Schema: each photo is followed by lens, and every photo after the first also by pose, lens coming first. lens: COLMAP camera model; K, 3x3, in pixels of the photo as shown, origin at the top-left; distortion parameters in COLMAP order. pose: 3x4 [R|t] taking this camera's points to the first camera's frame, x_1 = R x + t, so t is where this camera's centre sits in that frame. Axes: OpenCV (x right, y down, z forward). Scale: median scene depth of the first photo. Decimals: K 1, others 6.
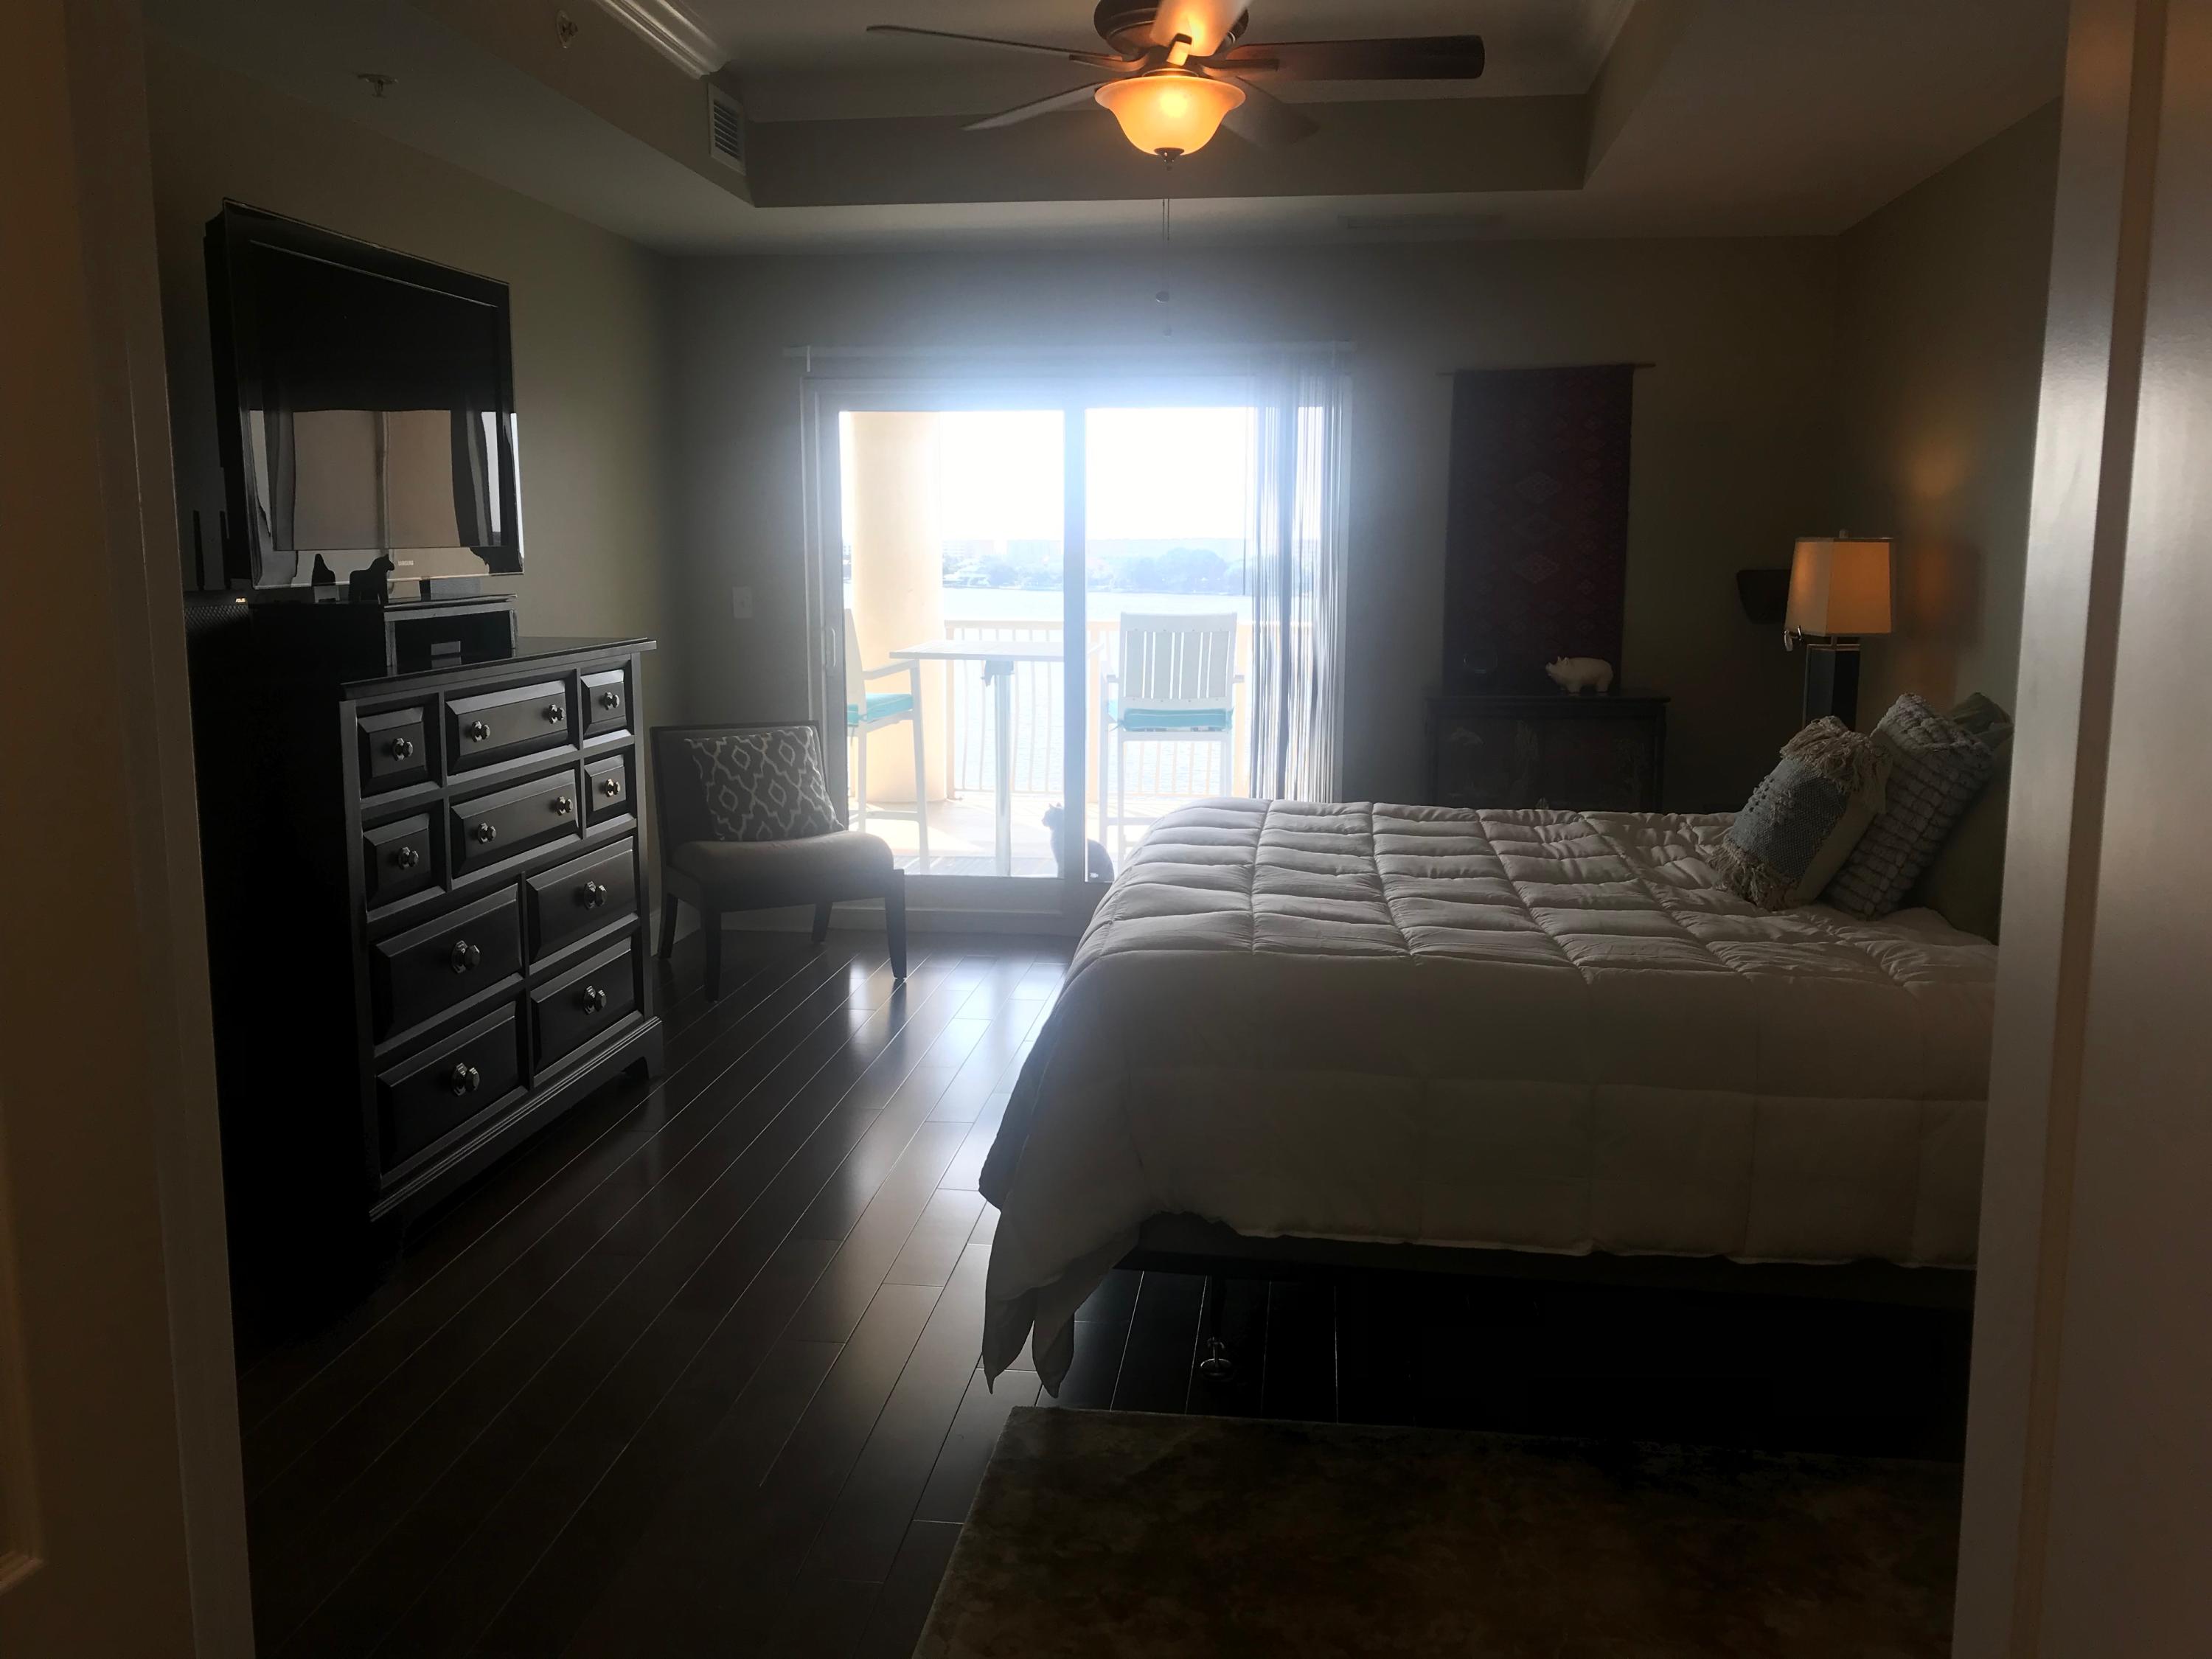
lens RADIAL K [[1815.3, 0, 1102.7], [0, 1815.3, 802.3], [0, 0, 1]] dist [0.013655, 0.008481]
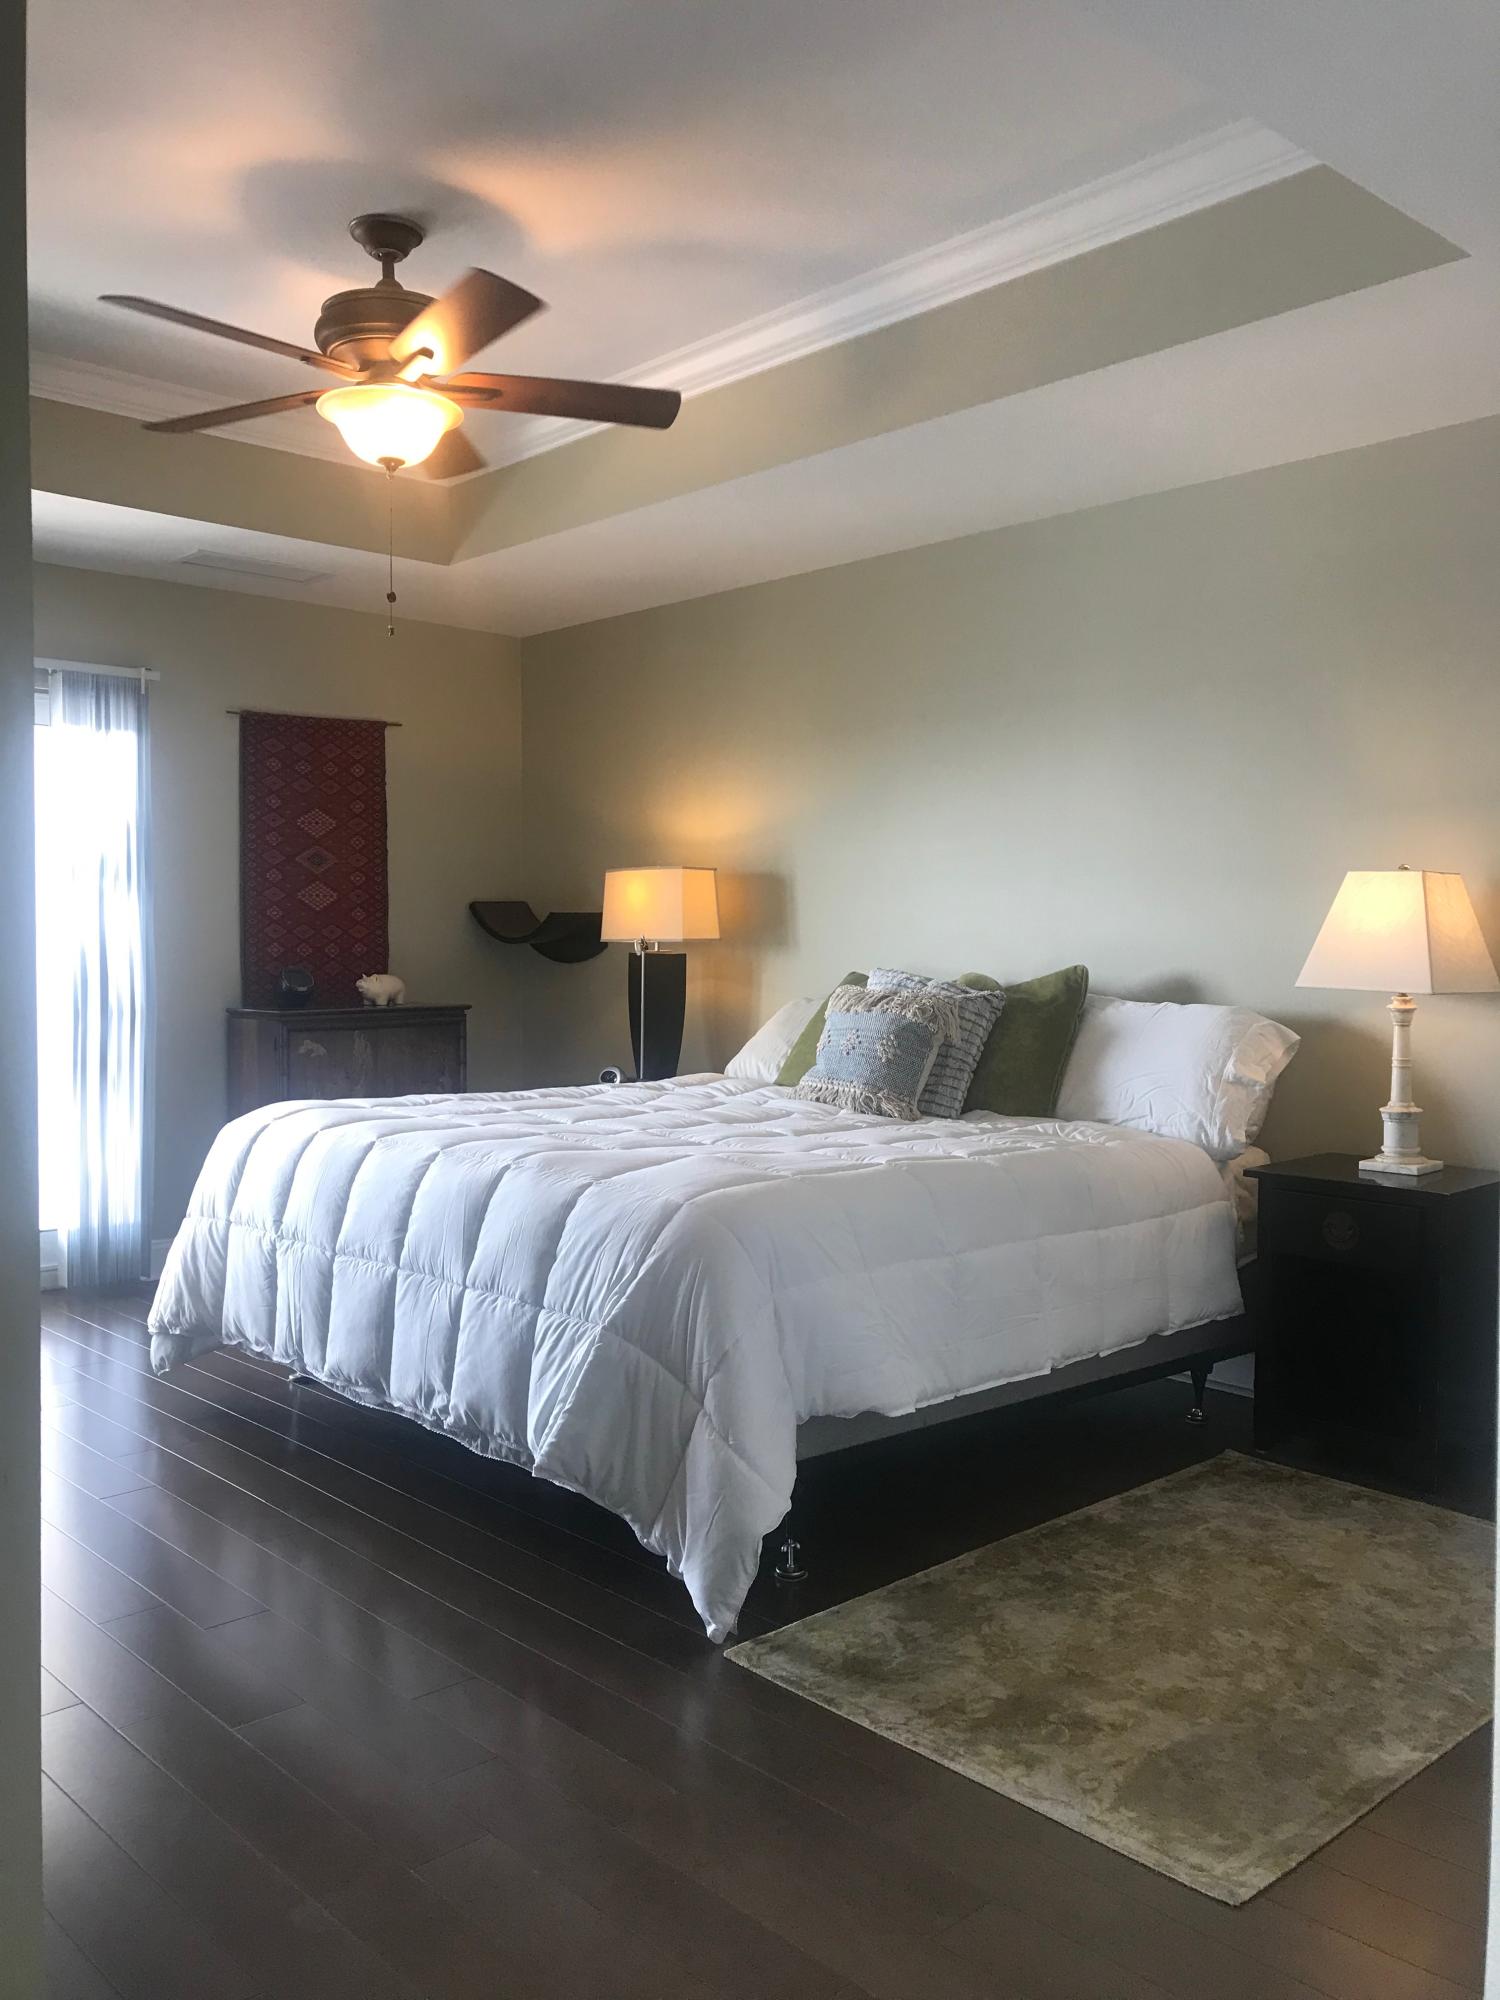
lens RADIAL K [[1641.3, 0, 750.0], [0, 1641.3, 1000.0], [0, 0, 1]] dist [0.013655, 0.008481]
pose [[0.643125, -0.027183, 0.765279, -0.598169], [0.104278, 0.993169, -0.052355, 0.020433], [-0.758628, 0.113472, 0.641566, 0.305181]]
